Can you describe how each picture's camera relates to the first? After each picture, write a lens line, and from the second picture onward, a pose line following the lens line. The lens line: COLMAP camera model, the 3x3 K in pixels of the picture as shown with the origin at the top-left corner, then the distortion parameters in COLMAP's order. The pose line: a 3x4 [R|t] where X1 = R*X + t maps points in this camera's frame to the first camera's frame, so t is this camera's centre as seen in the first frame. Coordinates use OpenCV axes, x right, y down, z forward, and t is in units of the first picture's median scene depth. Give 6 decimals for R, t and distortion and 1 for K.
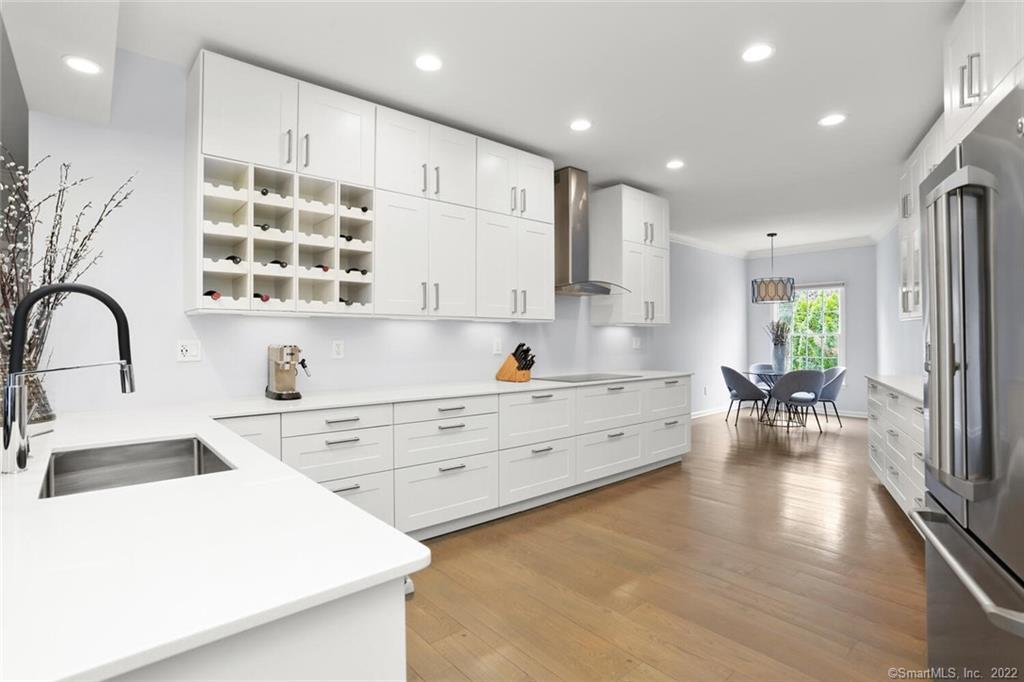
lens RADIAL K [[497.1, 0, 508.5], [0, 497.1, 337.8], [0, 0, 1]] dist [-0.024809, 0.000674]
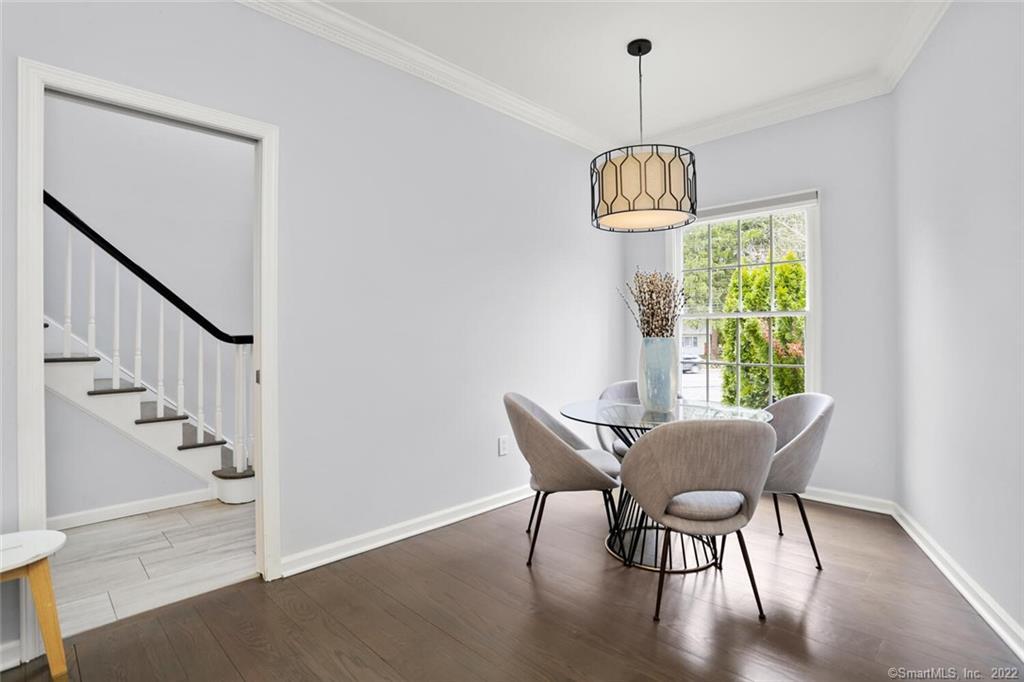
lens RADIAL K [[532.1, 0, 512.0], [0, 532.1, 341.0], [0, 0, 1]] dist [-0.000654, -0.000119]
pose [[0.993936, -0.006313, 0.109775, 0.399961], [0.005062, 0.999919, 0.011666, 0.012830], [-0.109839, -0.011039, 0.993888, 0.620096]]
